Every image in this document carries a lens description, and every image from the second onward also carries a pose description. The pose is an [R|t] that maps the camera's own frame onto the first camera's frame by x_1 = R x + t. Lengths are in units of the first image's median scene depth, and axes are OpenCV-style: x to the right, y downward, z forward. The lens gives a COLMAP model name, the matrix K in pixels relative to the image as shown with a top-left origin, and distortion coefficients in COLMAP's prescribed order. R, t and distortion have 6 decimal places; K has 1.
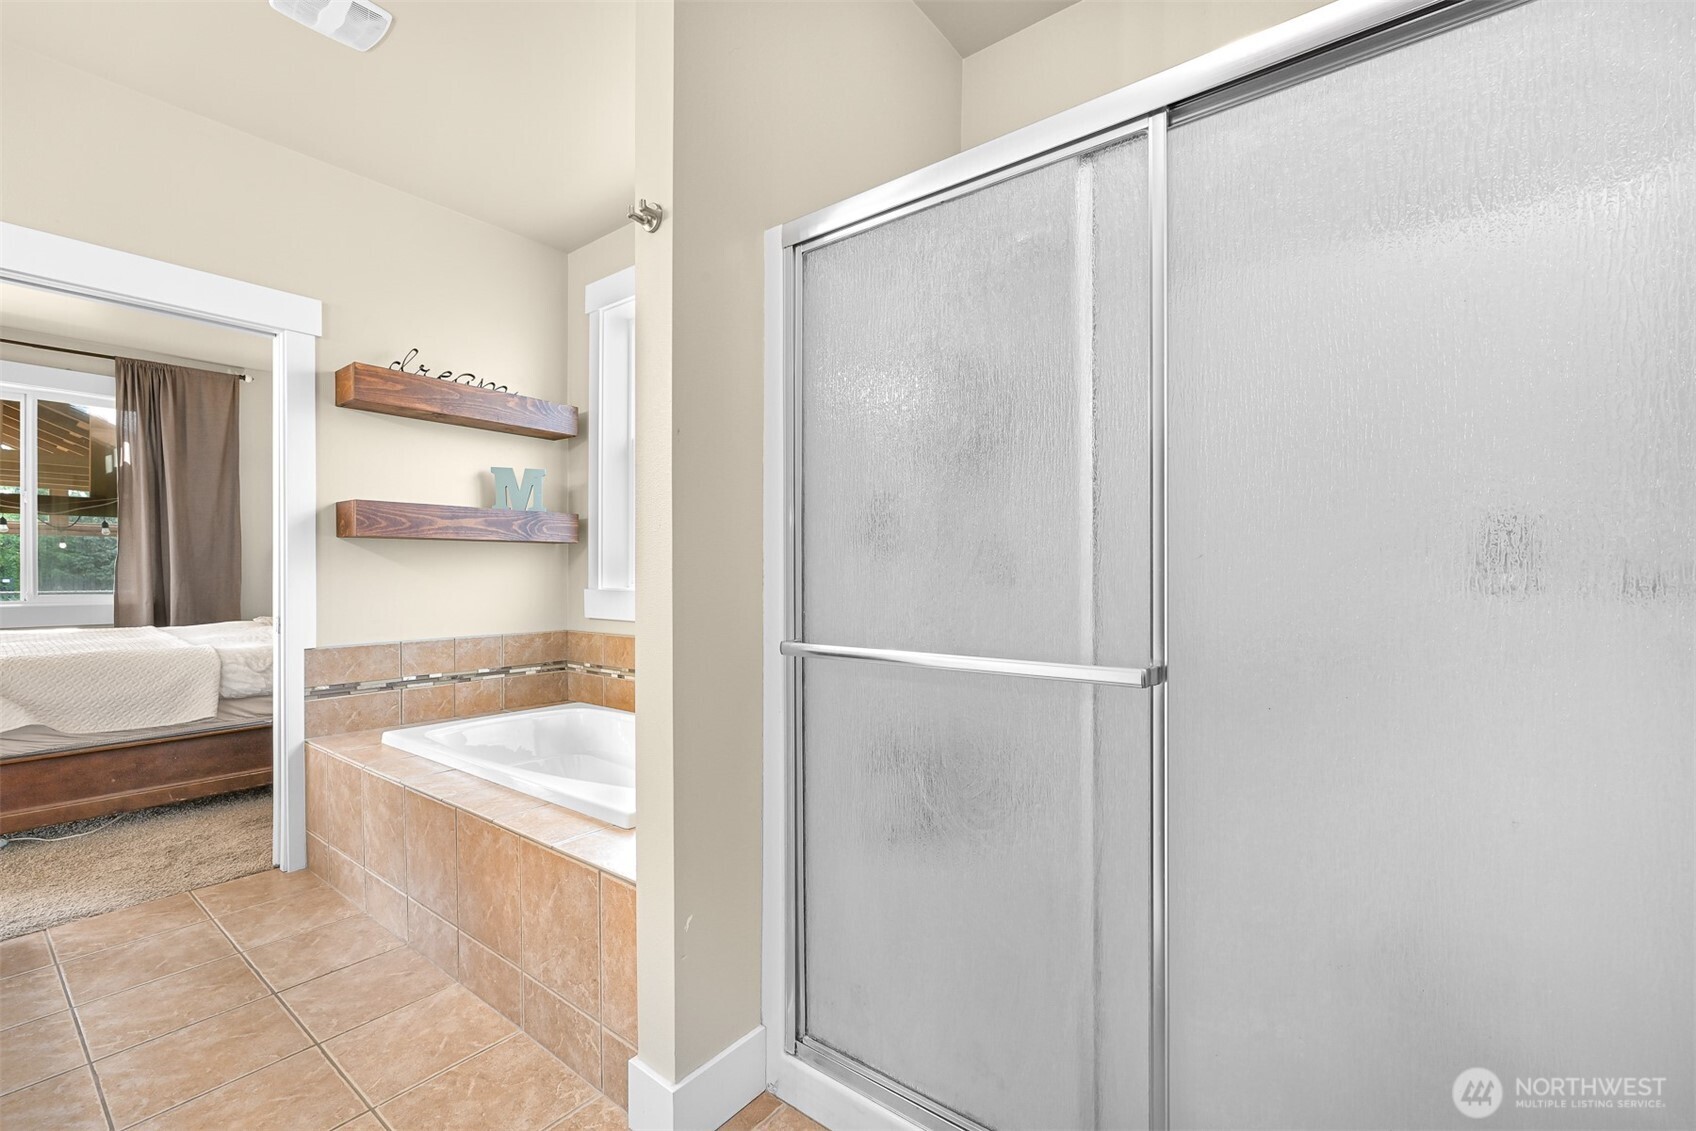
lens RADIAL K [[724.0, 0, 848.0], [0, 724.0, 565.5], [0, 0, 1]] dist [-0.000520, 0.000457]
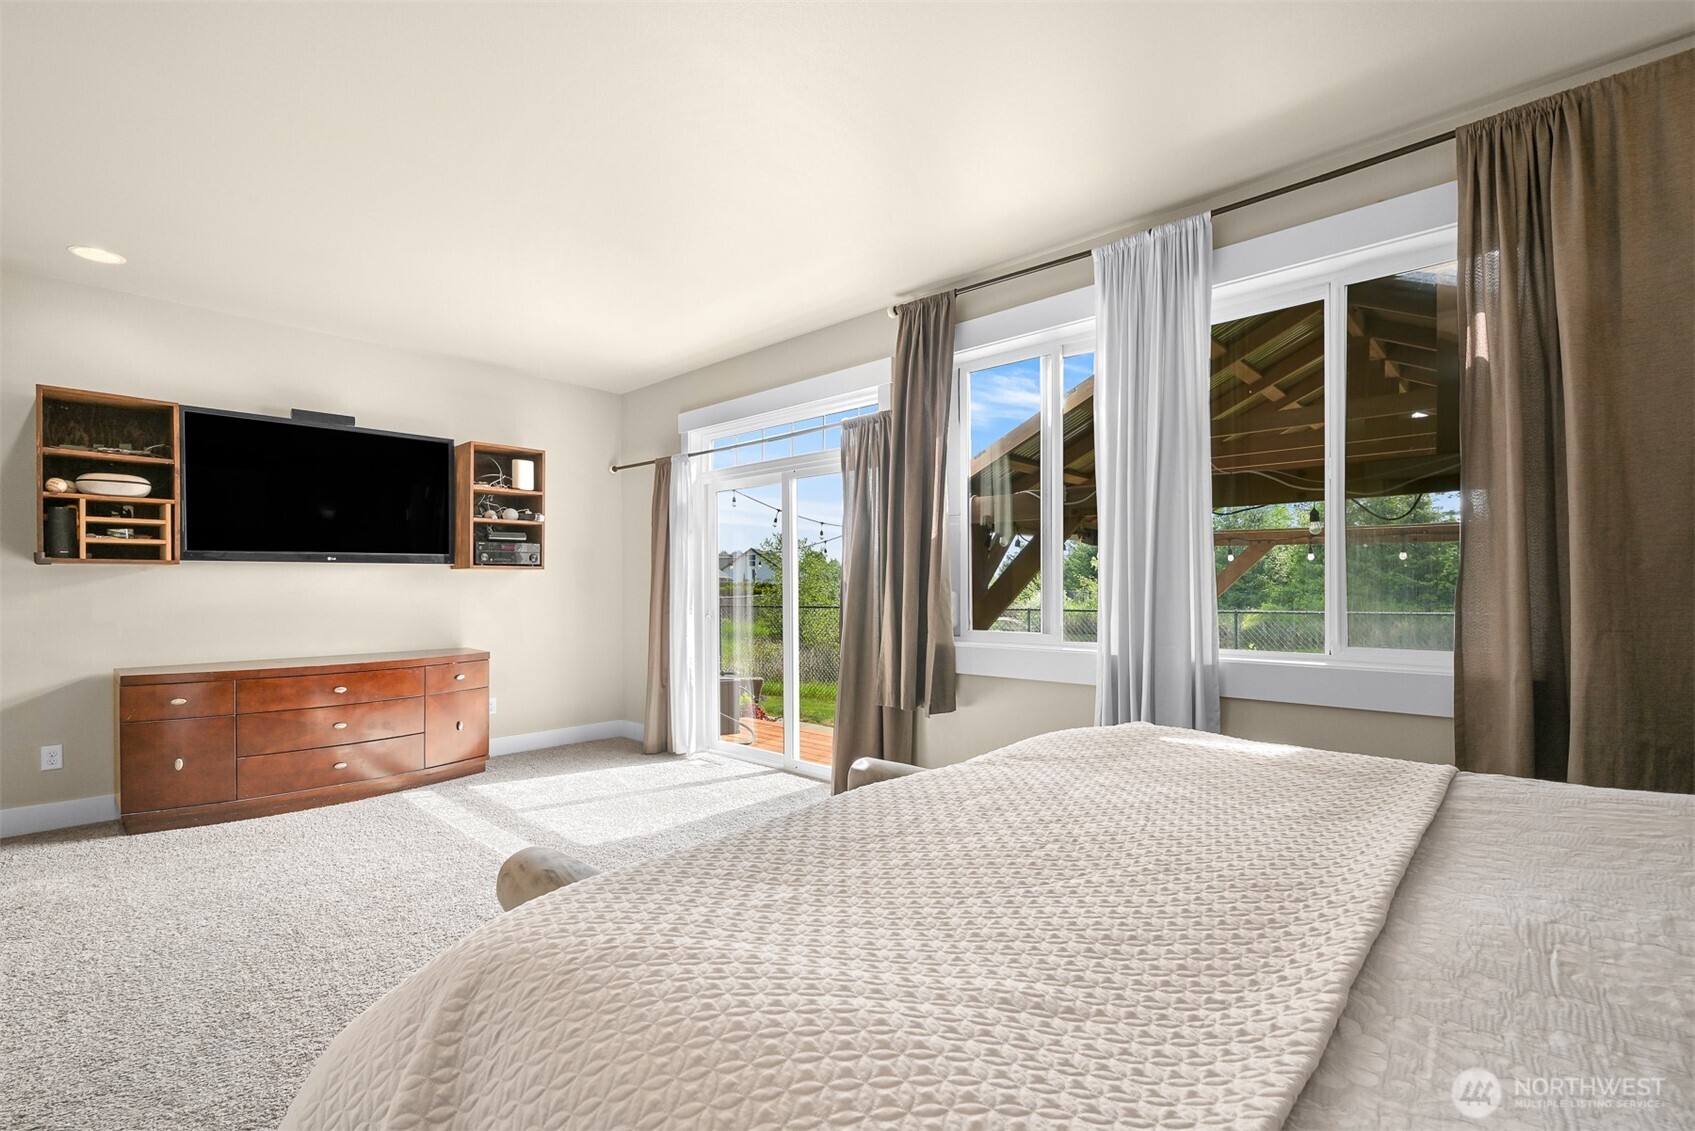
lens RADIAL K [[780.3, 0, 847.5], [0, 780.3, 565.5], [0, 0, 1]] dist [-0.007497, -0.000079]
pose [[0.051816, -0.011999, -0.998585, -0.543387], [-0.018865, 0.999738, -0.012992, -0.002481], [0.998478, 0.019511, 0.051576, 0.590877]]
